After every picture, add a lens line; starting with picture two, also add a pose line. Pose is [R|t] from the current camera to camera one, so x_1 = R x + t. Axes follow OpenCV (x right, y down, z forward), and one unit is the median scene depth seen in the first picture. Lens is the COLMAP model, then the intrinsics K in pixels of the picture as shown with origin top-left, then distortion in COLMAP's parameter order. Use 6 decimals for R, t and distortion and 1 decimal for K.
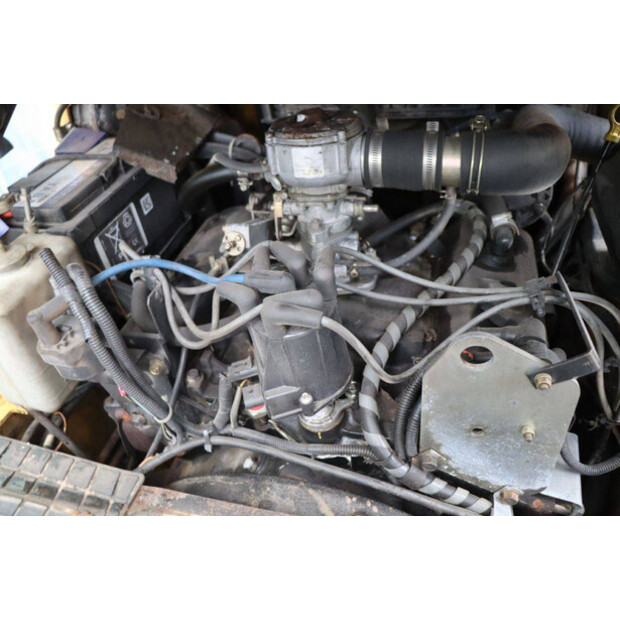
lens RADIAL K [[511.6, 0, 310.8], [0, 511.6, 308.4], [0, 0, 1]] dist [-0.144215, 0.092001]
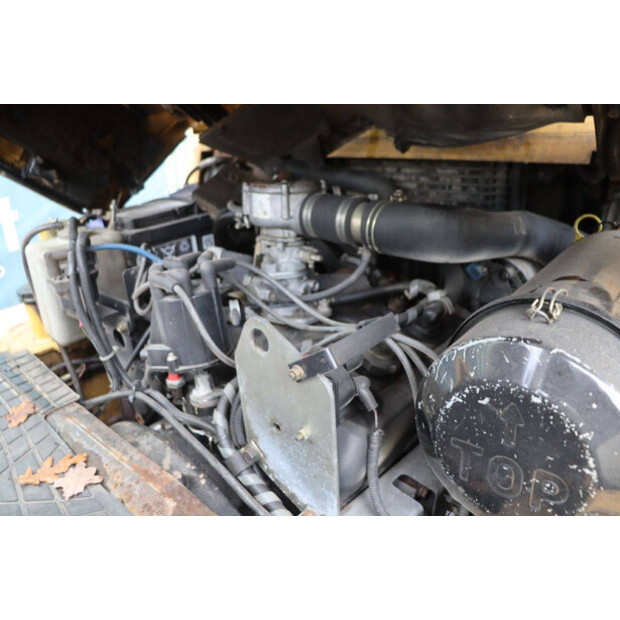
lens RADIAL K [[511.6, 0, 308.8], [0, 511.6, 309.8], [0, 0, 1]] dist [-0.144215, 0.092001]
pose [[0.886640, 0.235623, -0.397934, 0.707552], [-0.329146, 0.925960, -0.185099, 0.169437], [0.324857, 0.295094, 0.898547, -0.070216]]
